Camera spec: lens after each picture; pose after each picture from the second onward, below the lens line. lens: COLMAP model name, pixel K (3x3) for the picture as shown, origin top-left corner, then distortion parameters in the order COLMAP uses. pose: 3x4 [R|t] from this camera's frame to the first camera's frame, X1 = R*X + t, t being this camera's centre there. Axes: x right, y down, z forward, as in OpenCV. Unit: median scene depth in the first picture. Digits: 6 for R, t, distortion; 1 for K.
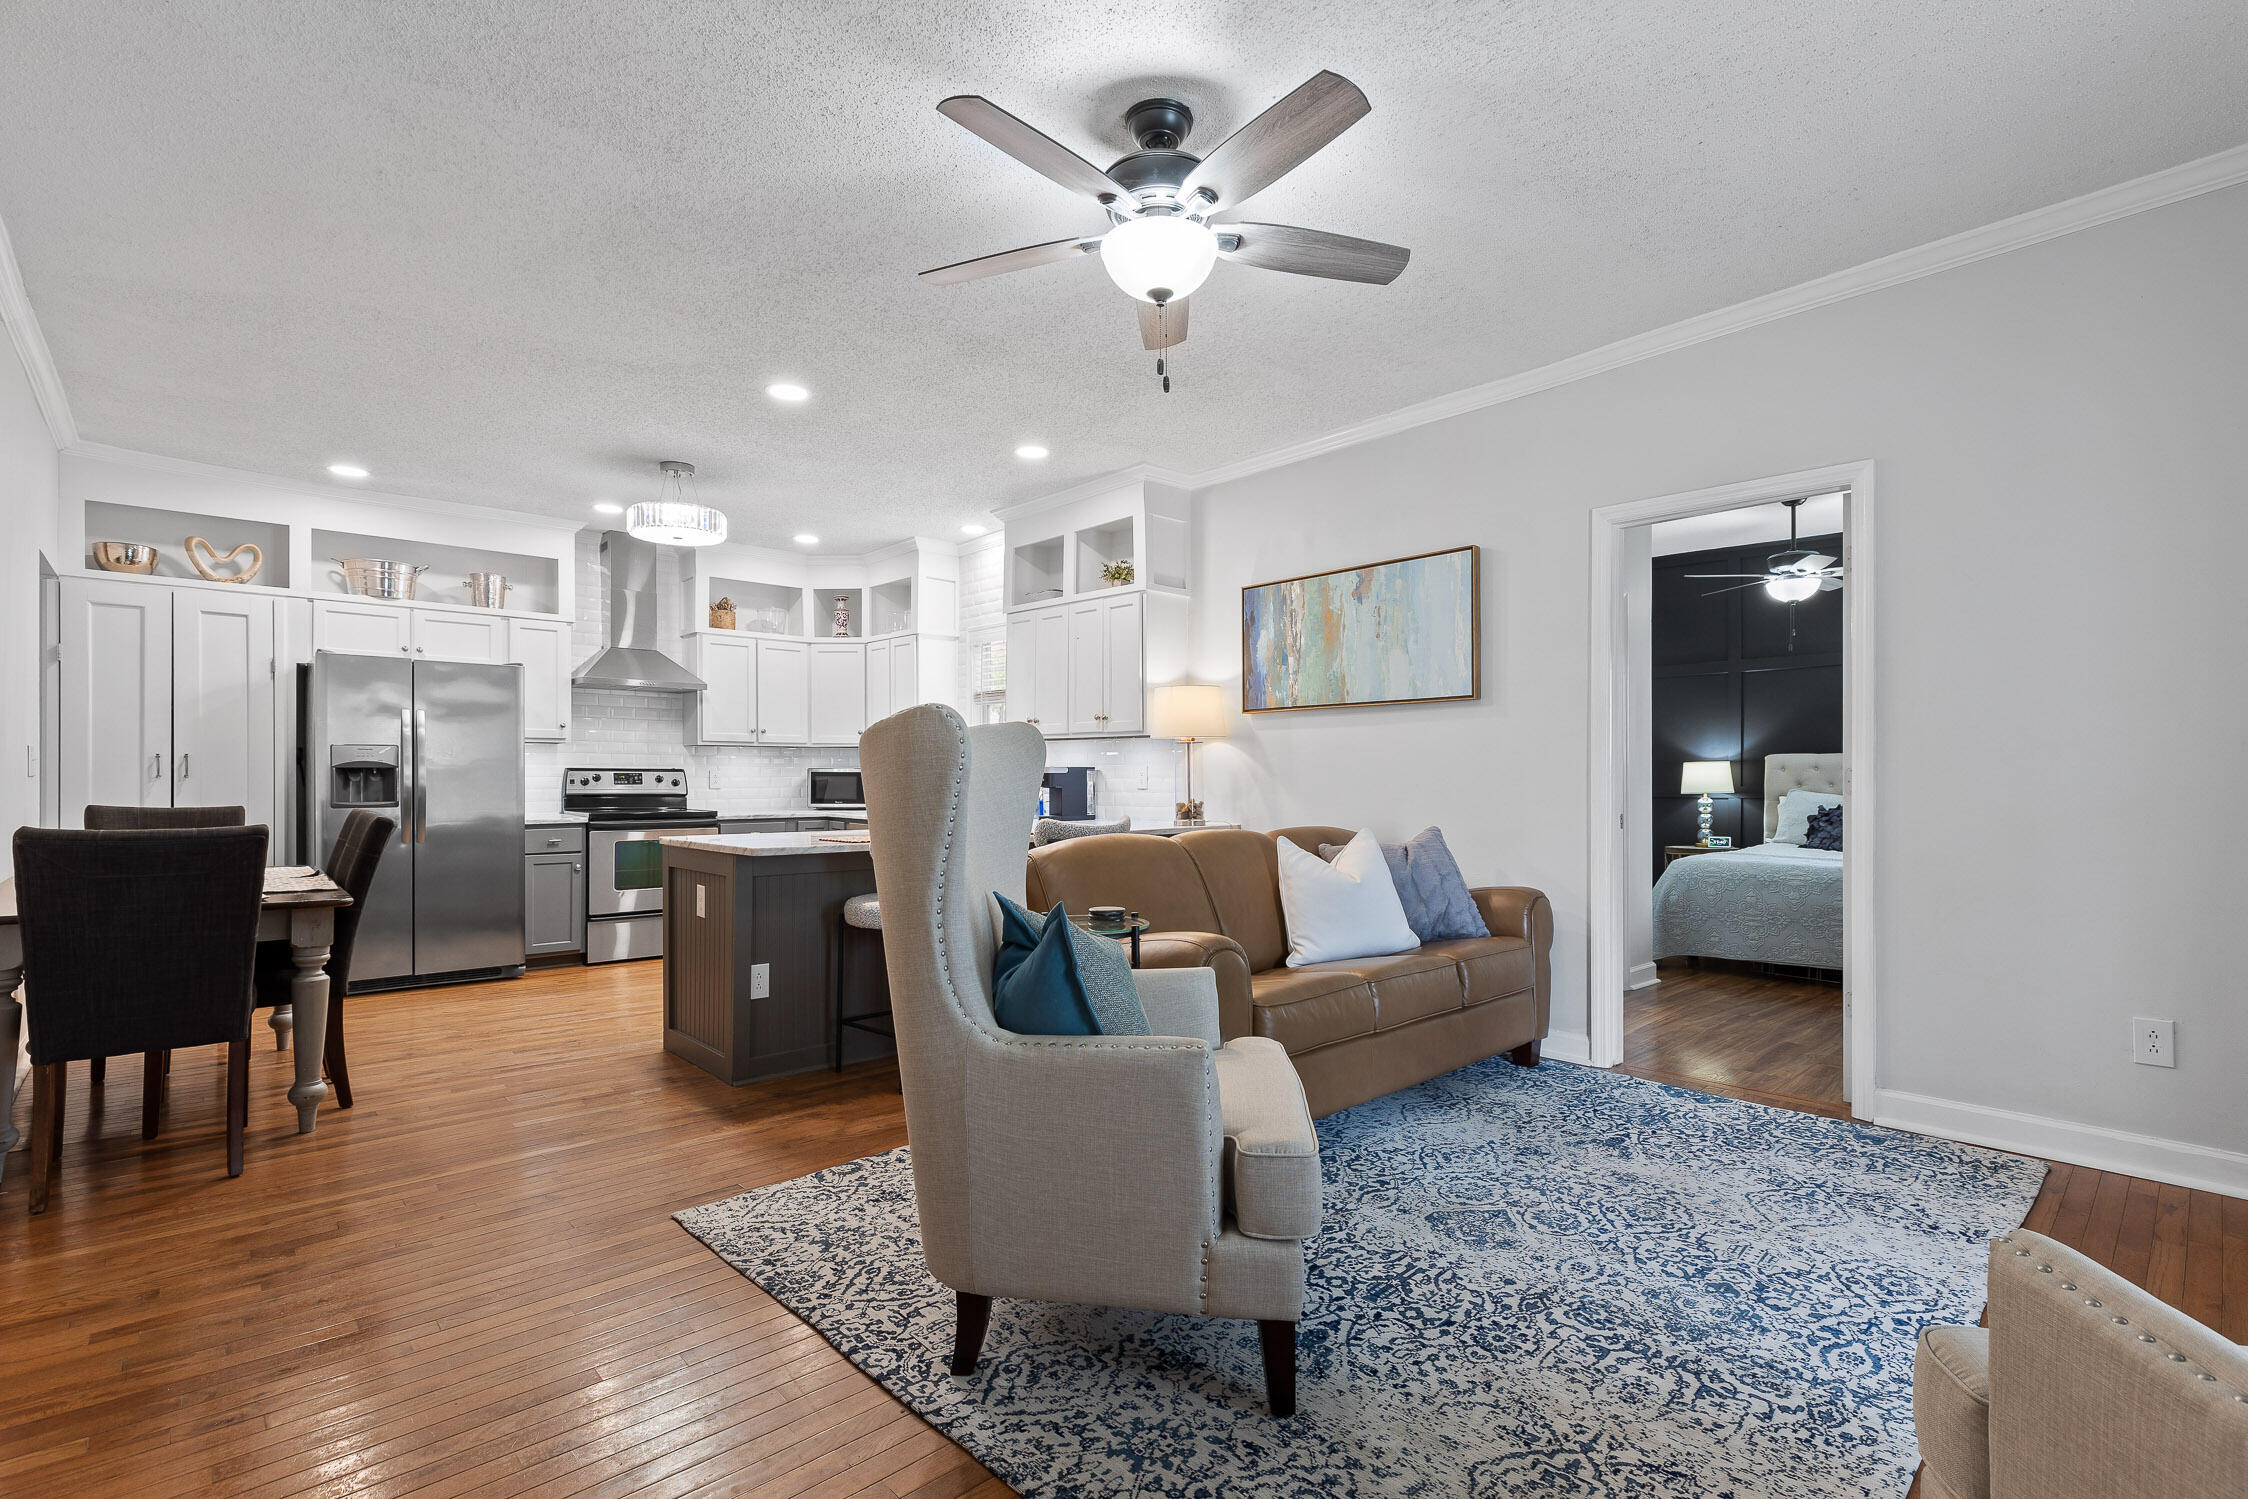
lens RADIAL K [[1028.2, 0, 1134.6], [0, 1028.2, 769.9], [0, 0, 1]] dist [-0.000356, -0.001130]
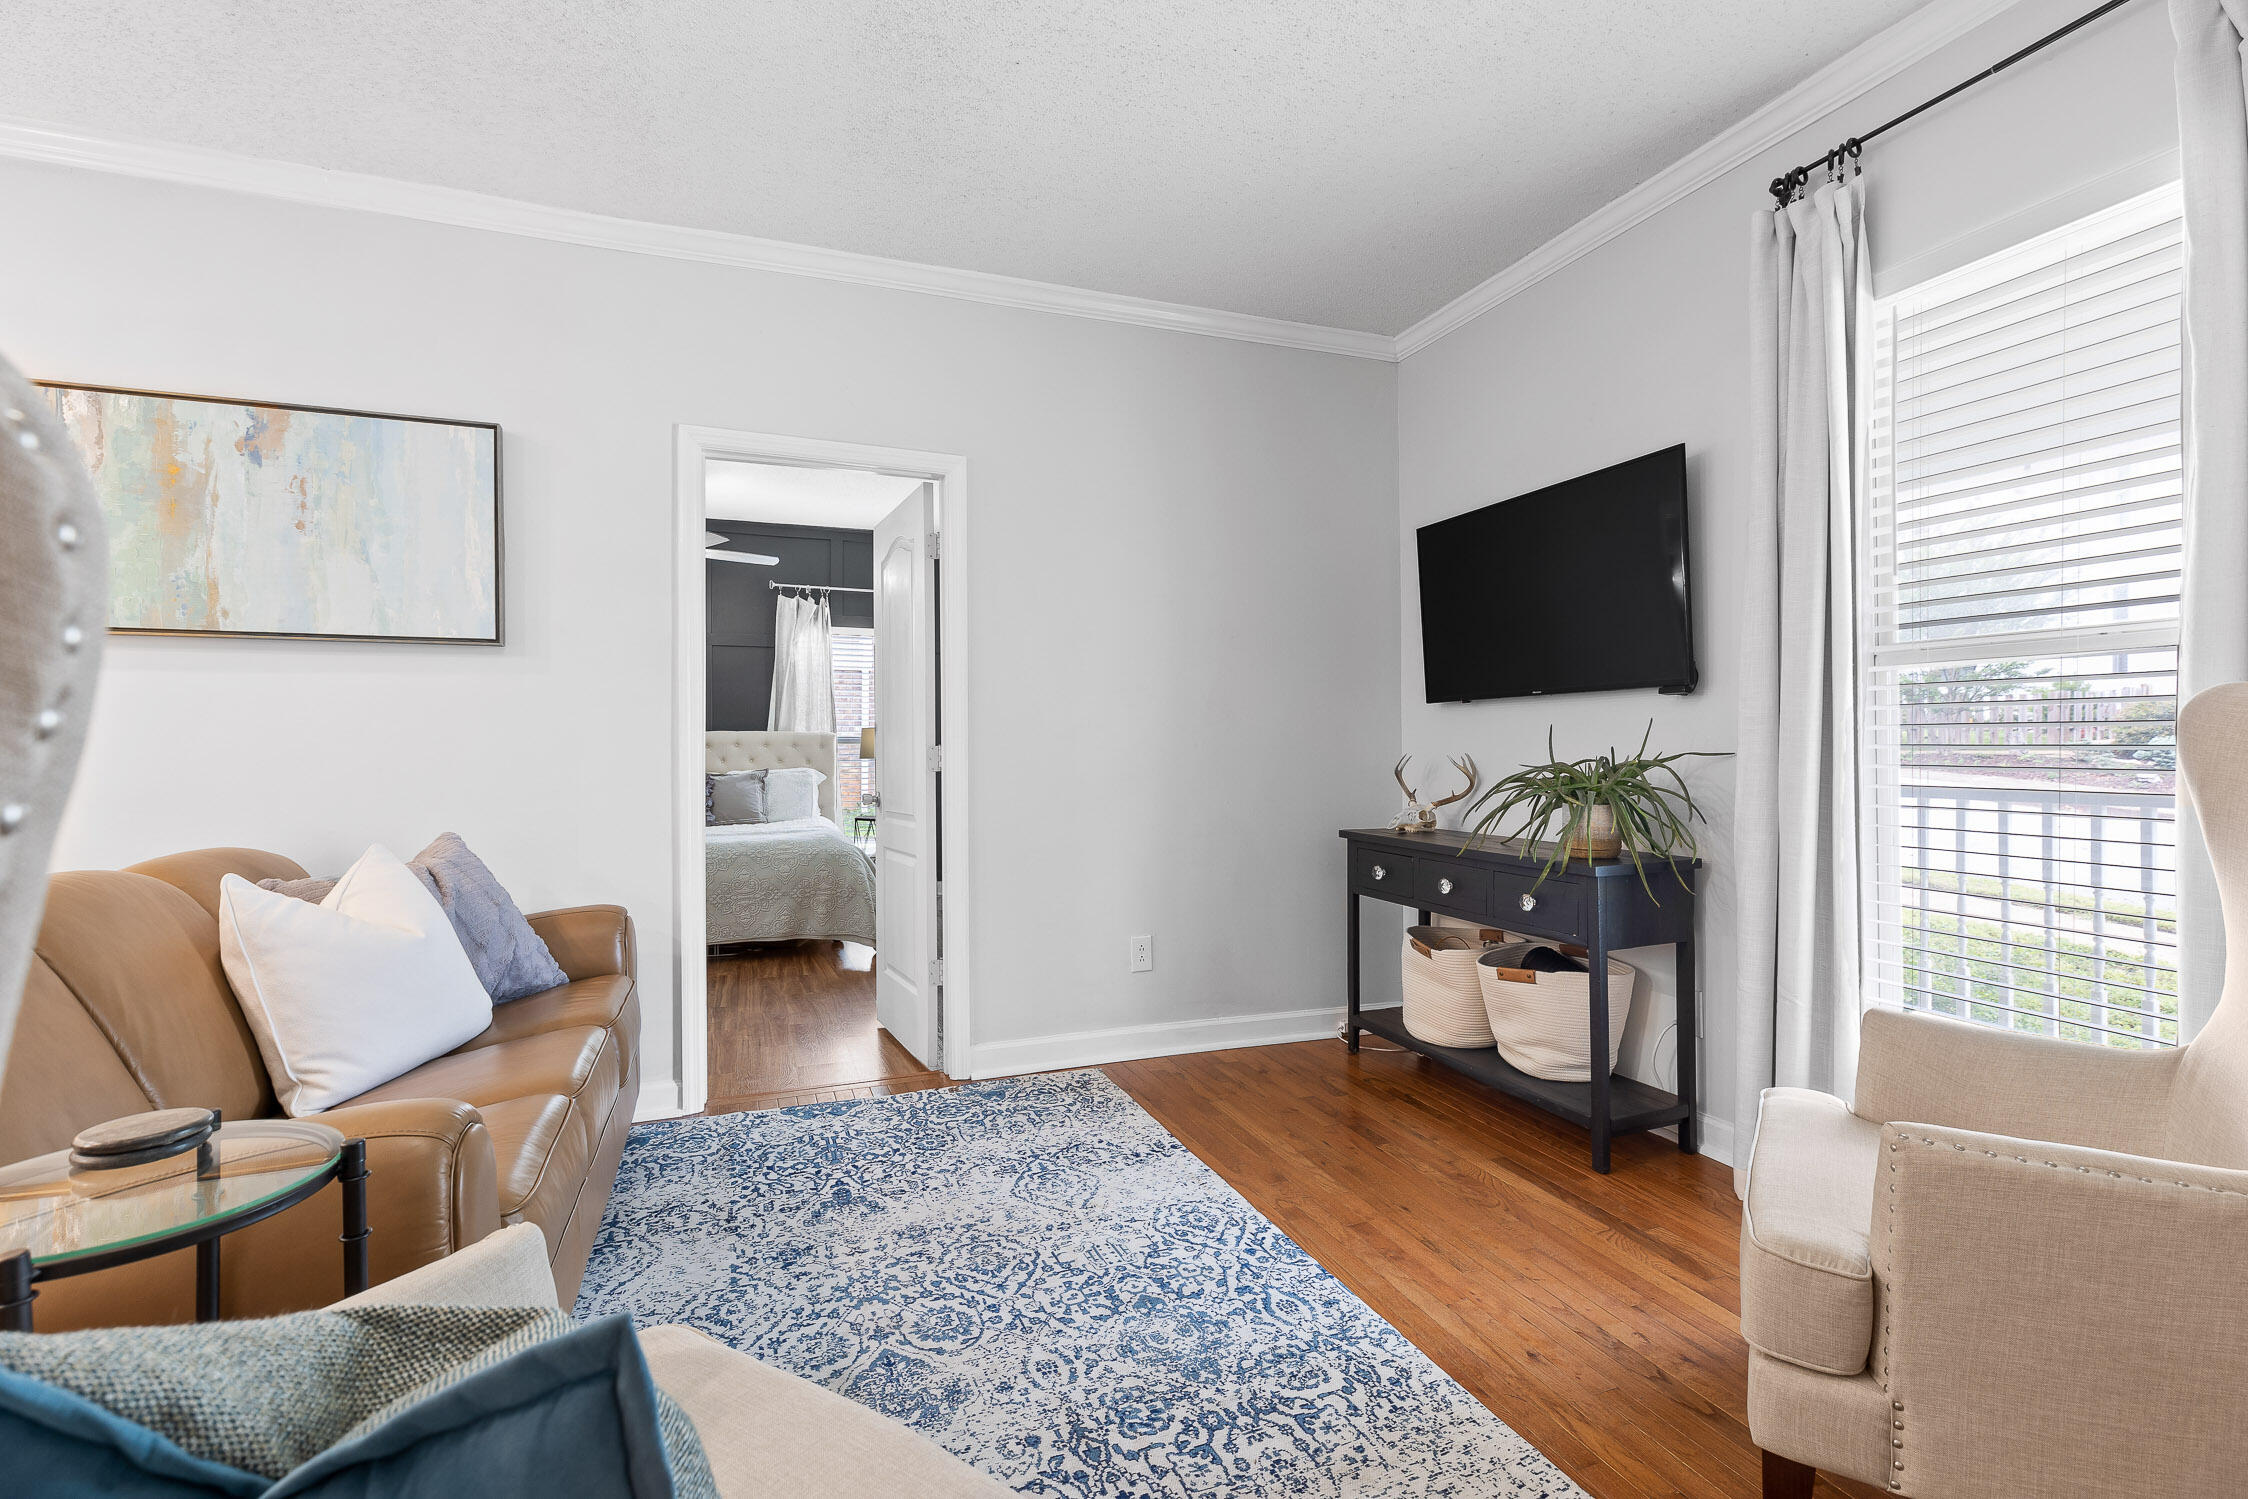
lens RADIAL K [[1019.0, 0, 1133.7], [0, 1019.0, 745.5], [0, 0, 1]] dist [0.003750, 0.000186]
pose [[0.369088, 0.001518, 0.929393, -0.169346], [-0.002127, 0.999997, -0.000789, -0.001510], [-0.929392, -0.001686, 0.369090, 0.382356]]
